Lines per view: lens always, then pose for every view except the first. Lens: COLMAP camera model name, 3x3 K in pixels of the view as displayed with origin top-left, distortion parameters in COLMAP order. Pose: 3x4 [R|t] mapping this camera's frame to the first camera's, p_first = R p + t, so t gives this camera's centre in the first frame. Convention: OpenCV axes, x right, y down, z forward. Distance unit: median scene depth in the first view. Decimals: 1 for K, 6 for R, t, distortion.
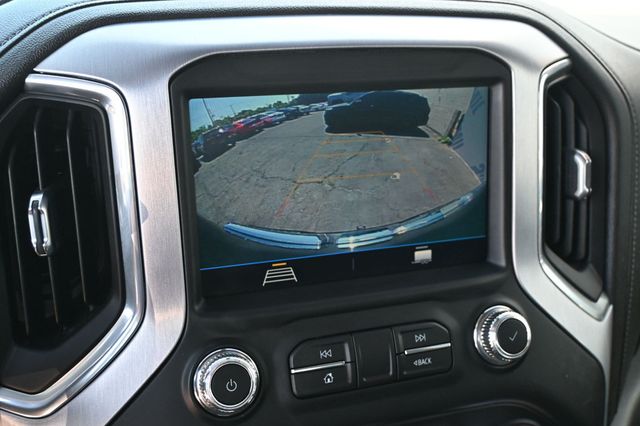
lens RADIAL K [[715.6, 0, 317.7], [0, 715.6, 214.3], [0, 0, 1]] dist [-0.019573, 0.000000]
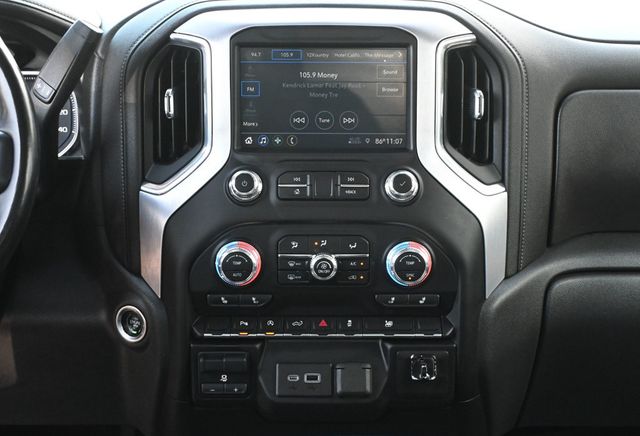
lens RADIAL K [[1108.2, 0, 321.6], [0, 1108.2, 215.2], [0, 0, 1]] dist [-0.053247, 0.000000]
pose [[0.944728, 0.076155, -0.318886, 1.047336], [-0.096186, 0.994228, -0.047522, 0.430547], [0.313427, 0.075568, 0.946601, -1.835799]]
